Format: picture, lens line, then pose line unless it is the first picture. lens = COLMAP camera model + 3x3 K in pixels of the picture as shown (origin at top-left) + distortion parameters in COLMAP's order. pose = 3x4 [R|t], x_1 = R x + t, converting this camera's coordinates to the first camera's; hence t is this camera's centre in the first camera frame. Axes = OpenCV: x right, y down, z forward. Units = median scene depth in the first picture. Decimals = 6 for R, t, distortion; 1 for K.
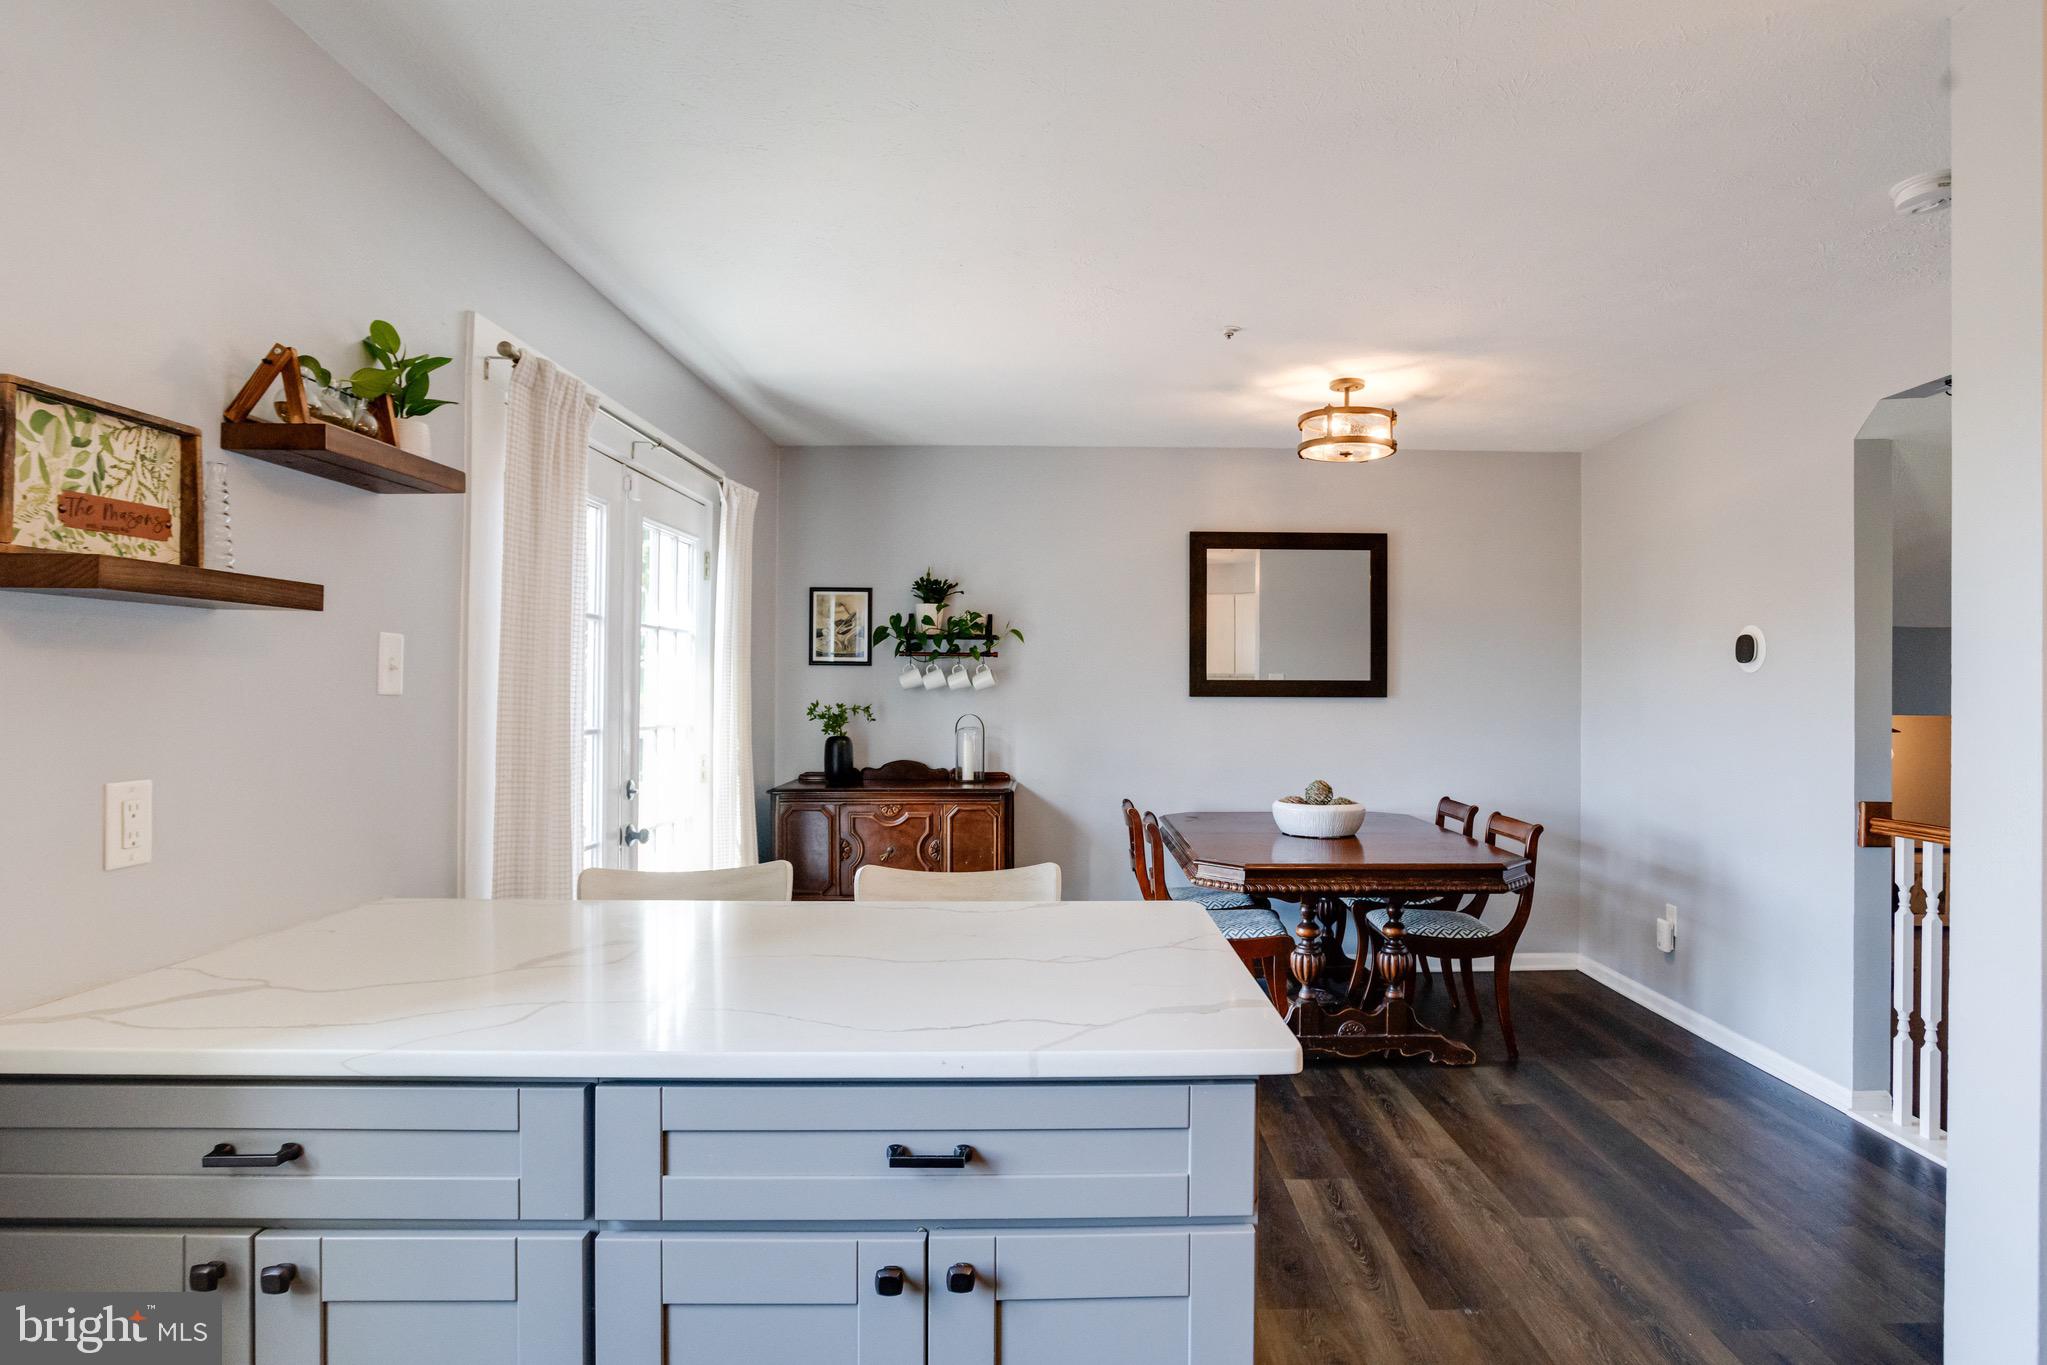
lens RADIAL K [[1157.3, 0, 1038.0], [0, 1157.3, 672.8], [0, 0, 1]] dist [-0.033196, 0.000276]
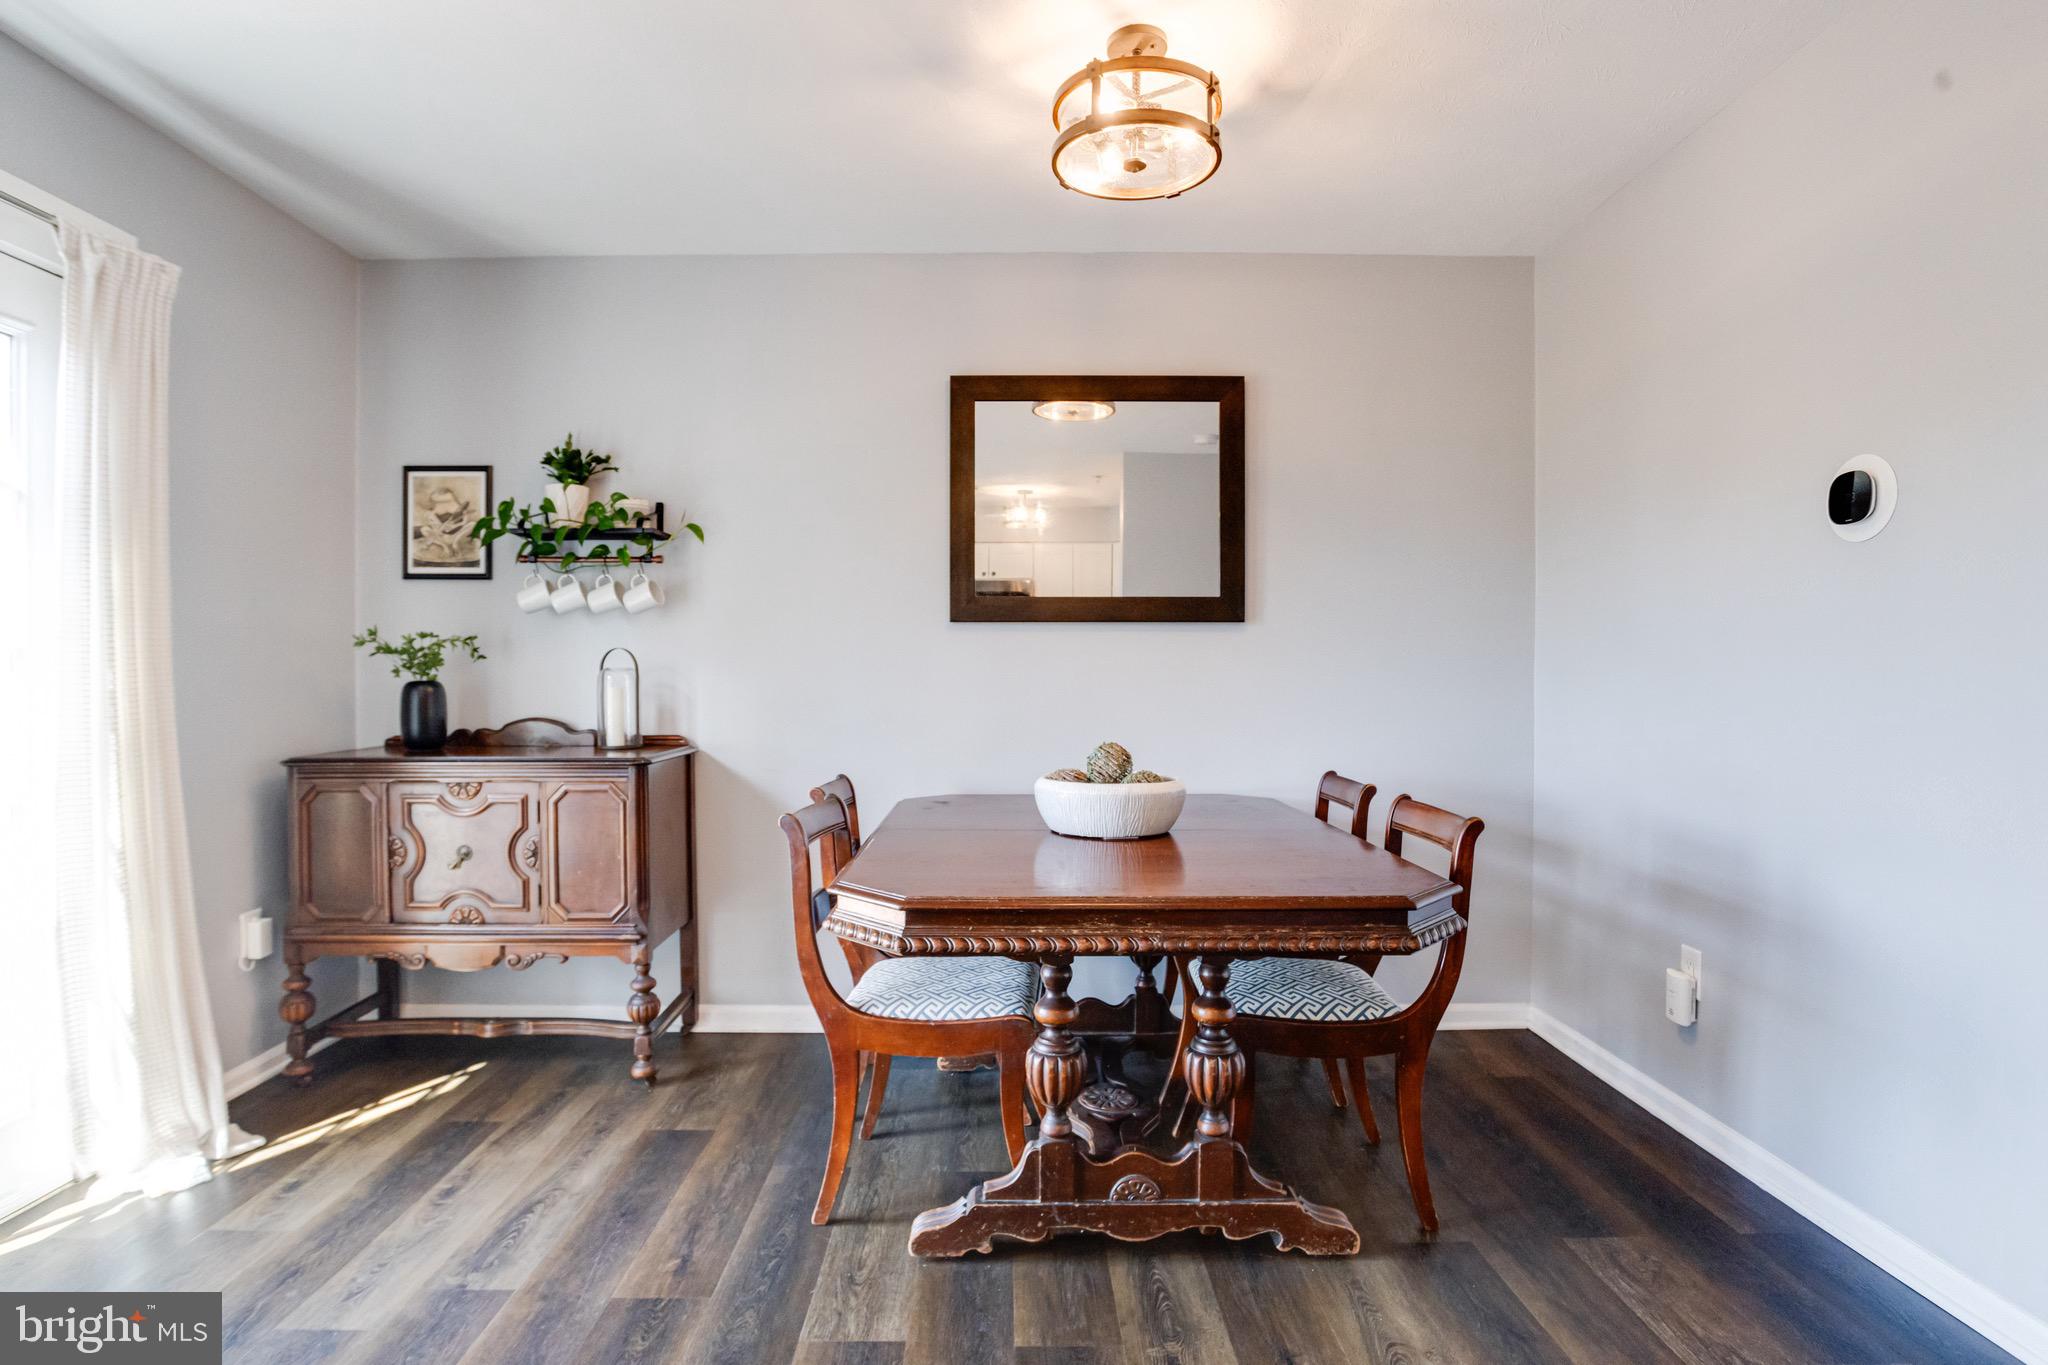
lens RADIAL K [[1050.1, 0, 1017.1], [0, 1050.1, 673.0], [0, 0, 1]] dist [-0.047668, 0.023288]
pose [[0.999978, -0.001329, 0.006460, 0.173843], [0.001276, 0.999965, 0.008263, 0.047353], [-0.006471, -0.008255, 0.999945, 0.411445]]
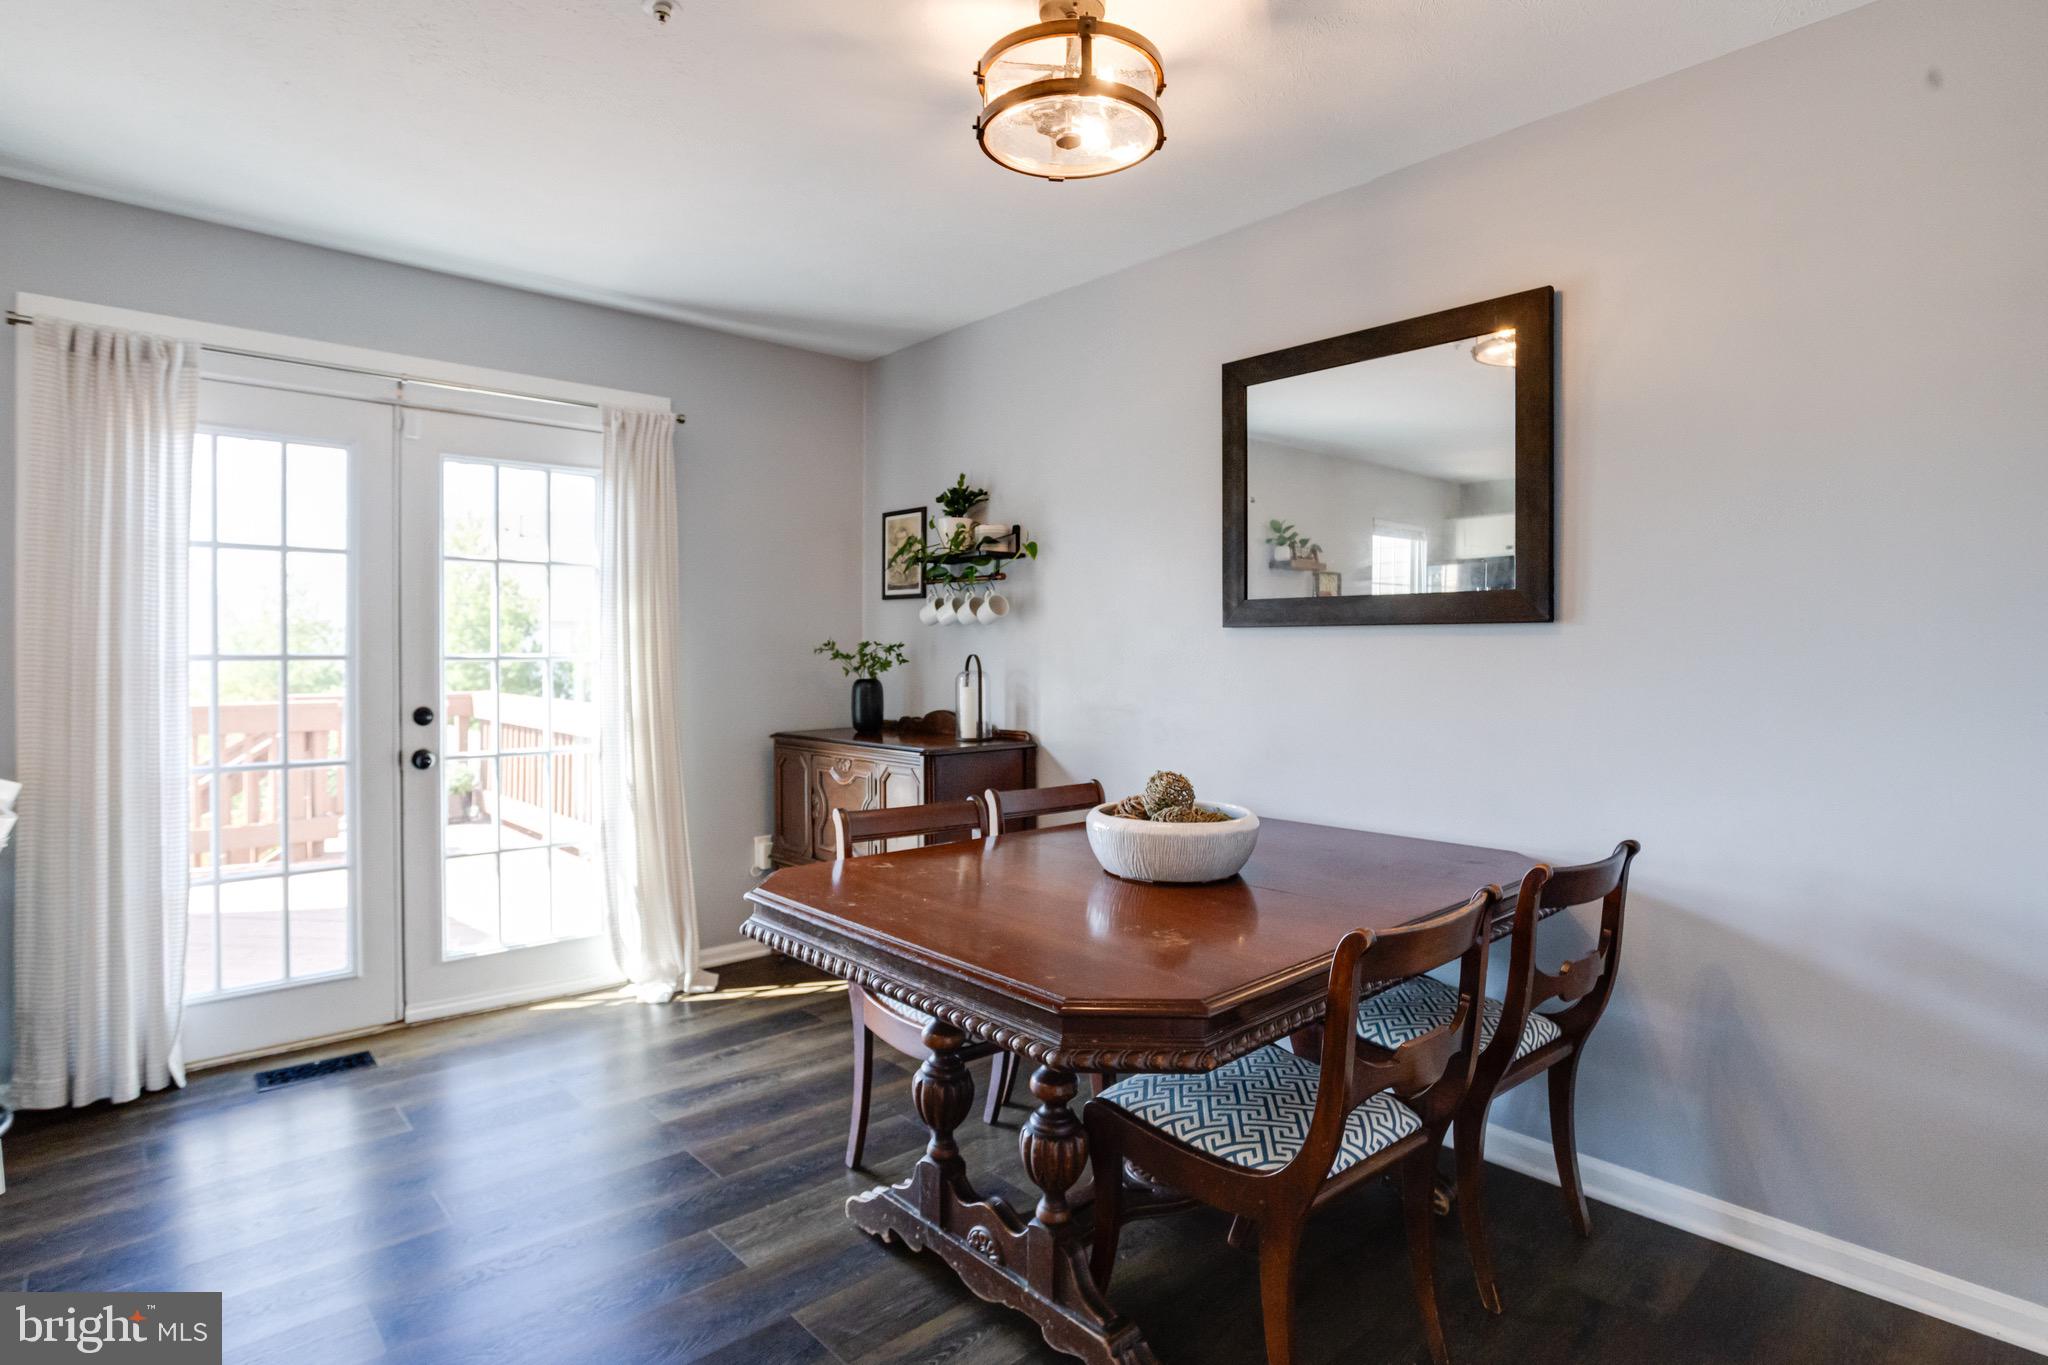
lens RADIAL K [[1050.1, 0, 1017.1], [0, 1050.1, 673.0], [0, 0, 1]] dist [-0.047668, 0.023288]
pose [[0.675254, 0.018230, -0.737360, 0.505995], [0.000182, 0.999690, 0.024882, 0.031575], [0.737586, -0.016936, 0.675041, 0.565732]]
